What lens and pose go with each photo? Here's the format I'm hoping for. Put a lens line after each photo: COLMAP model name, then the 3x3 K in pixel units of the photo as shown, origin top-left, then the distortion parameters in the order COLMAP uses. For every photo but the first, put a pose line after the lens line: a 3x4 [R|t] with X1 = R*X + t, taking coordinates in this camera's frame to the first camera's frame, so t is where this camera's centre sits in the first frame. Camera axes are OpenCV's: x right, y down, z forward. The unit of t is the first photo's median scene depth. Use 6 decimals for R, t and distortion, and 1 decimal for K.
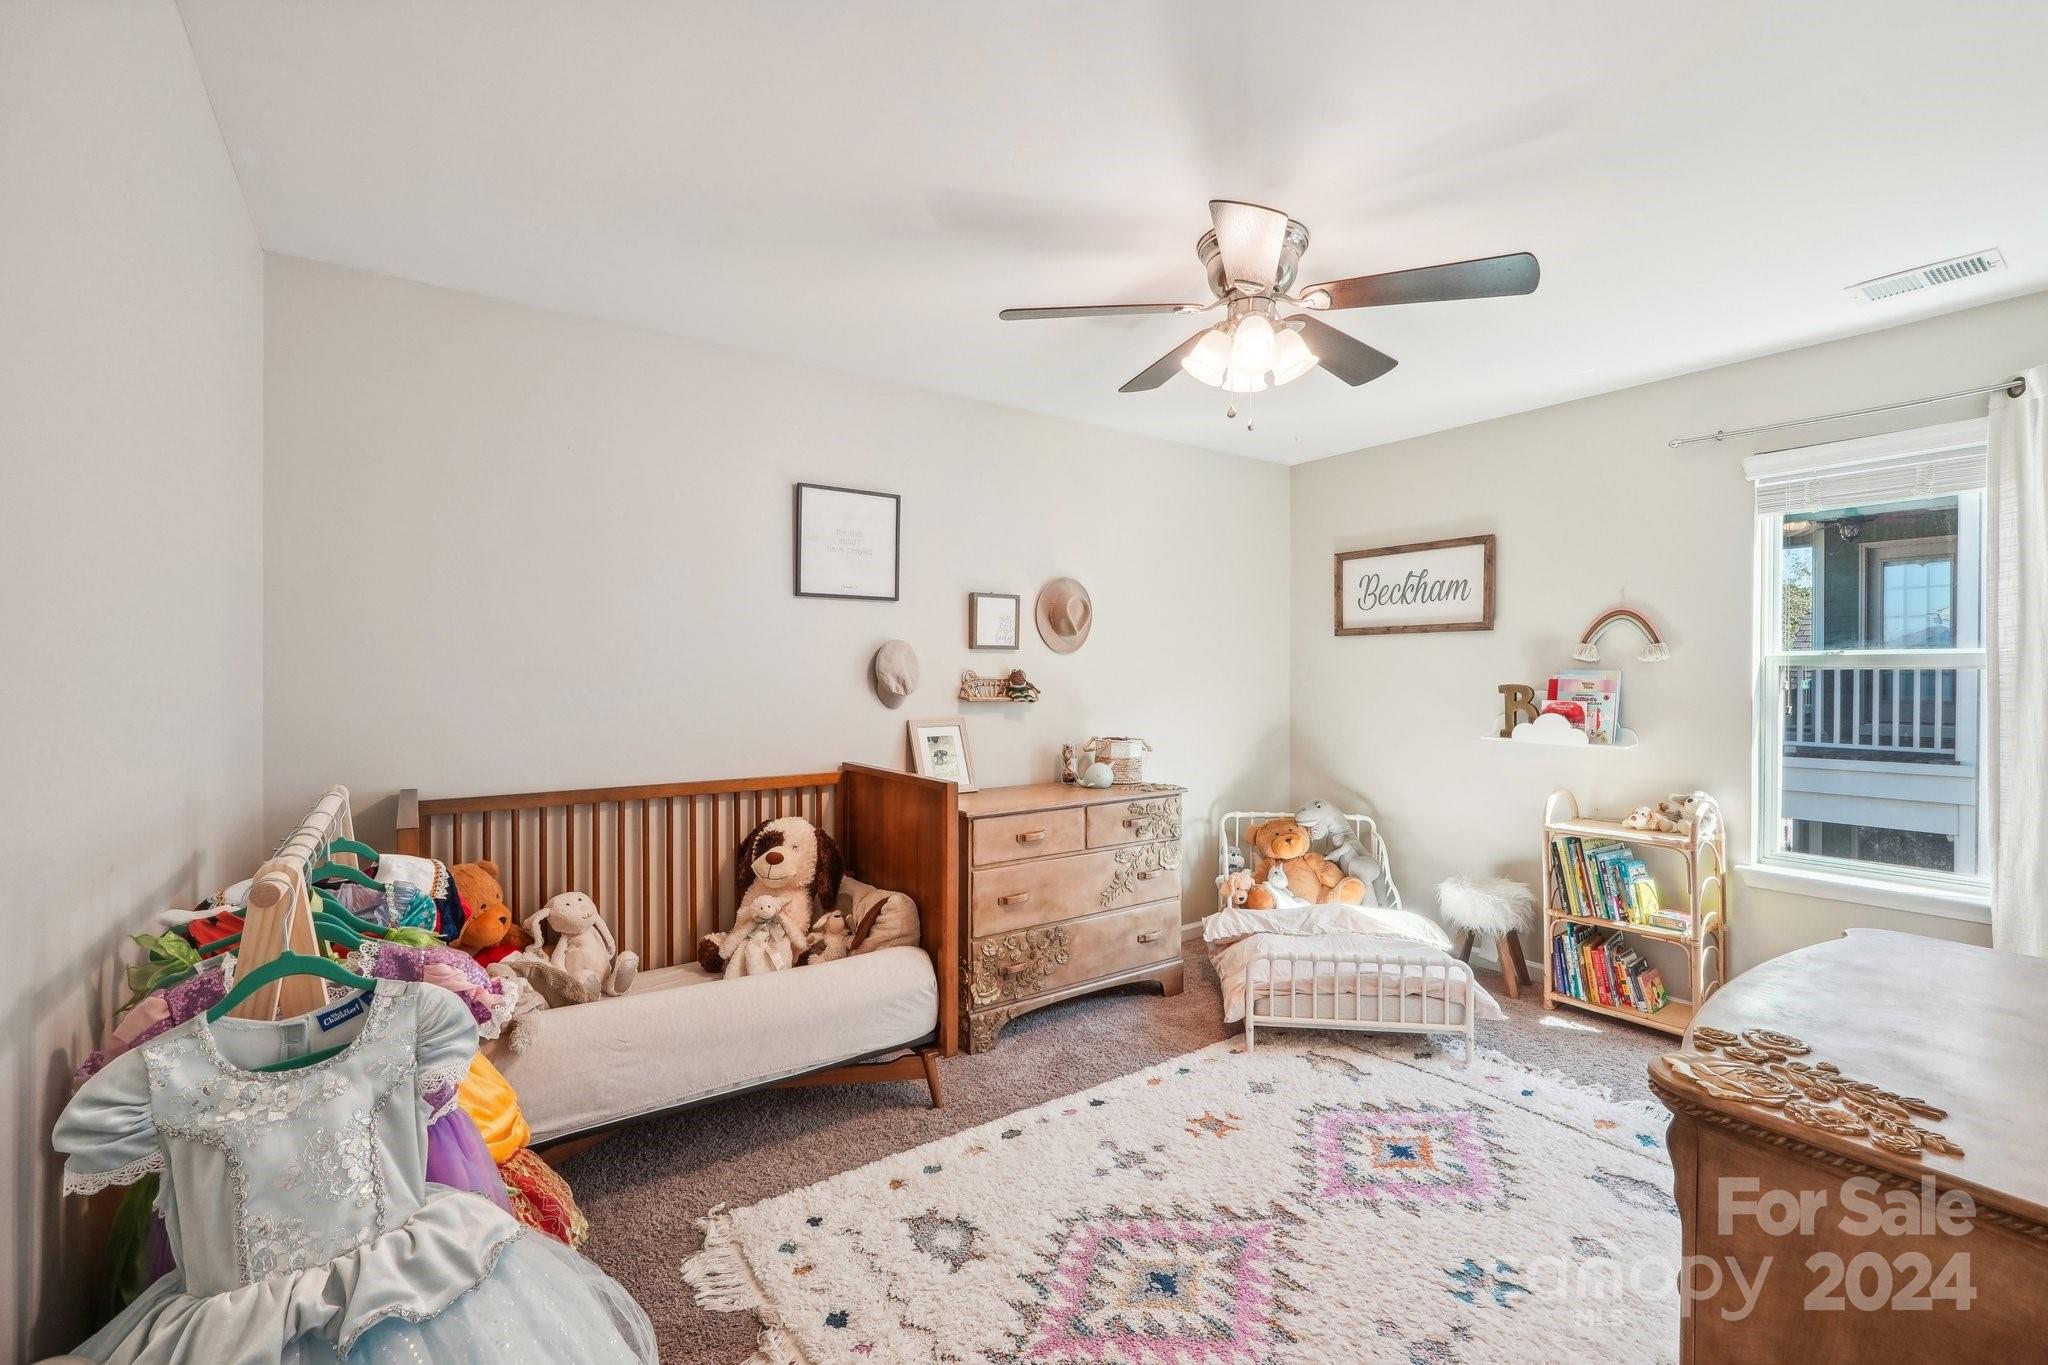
lens RADIAL K [[880.0, 0, 1031.6], [0, 880.0, 677.8], [0, 0, 1]] dist [-0.009749, 0.005947]
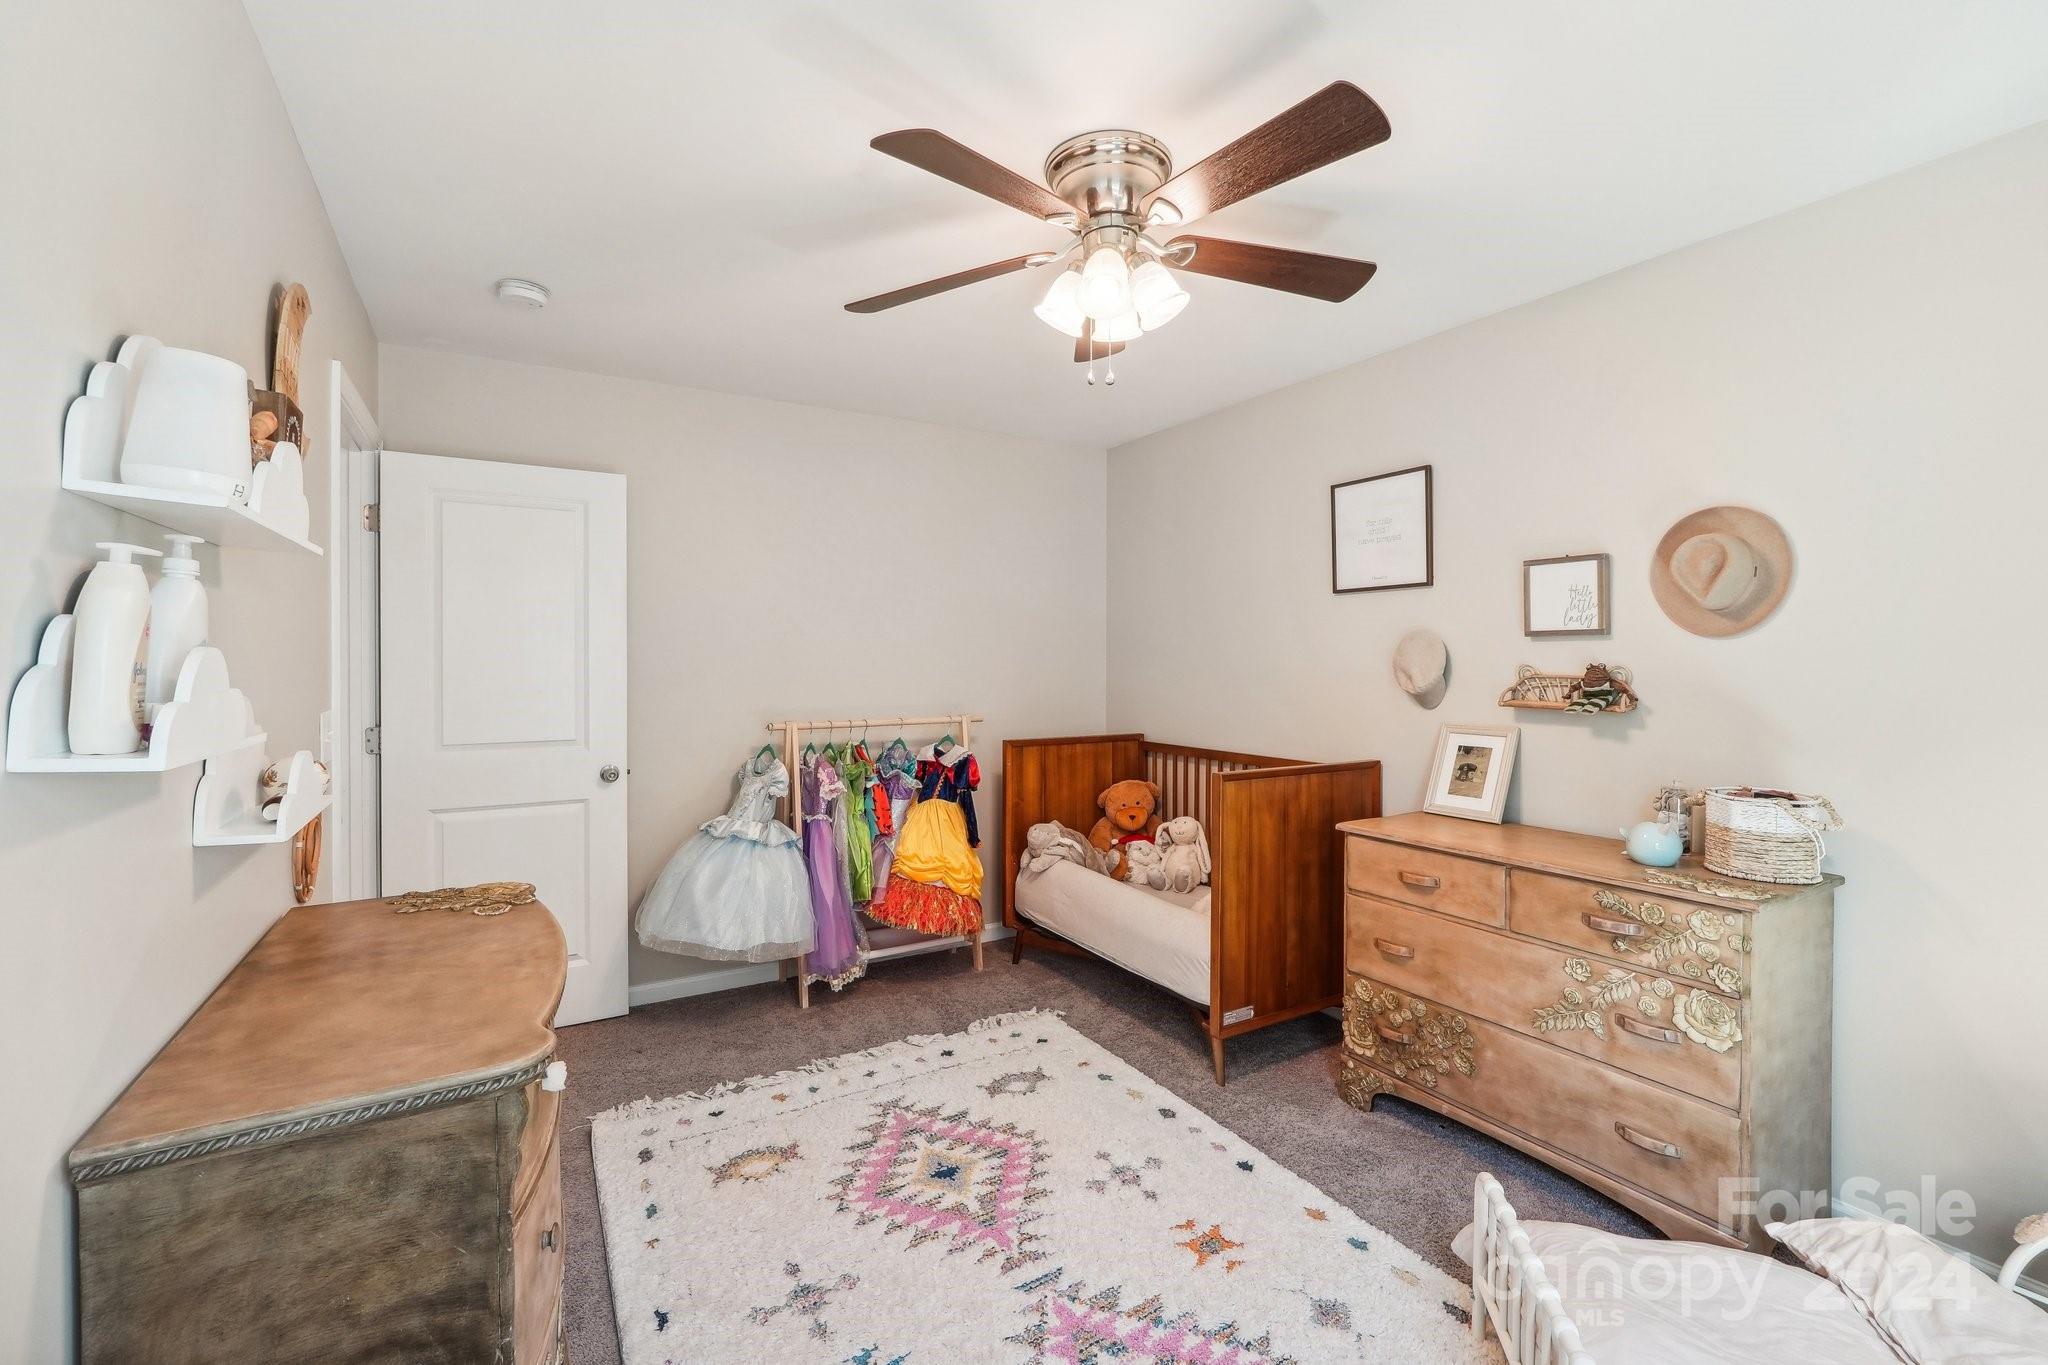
lens RADIAL K [[880.0, 0, 1030.7], [0, 880.0, 669.6], [0, 0, 1]] dist [-0.009749, 0.005947]
pose [[-0.079760, 0.002879, -0.996810, 0.826243], [-0.016031, 0.999863, 0.004170, -0.001492], [0.996685, 0.016312, -0.079703, 0.744340]]
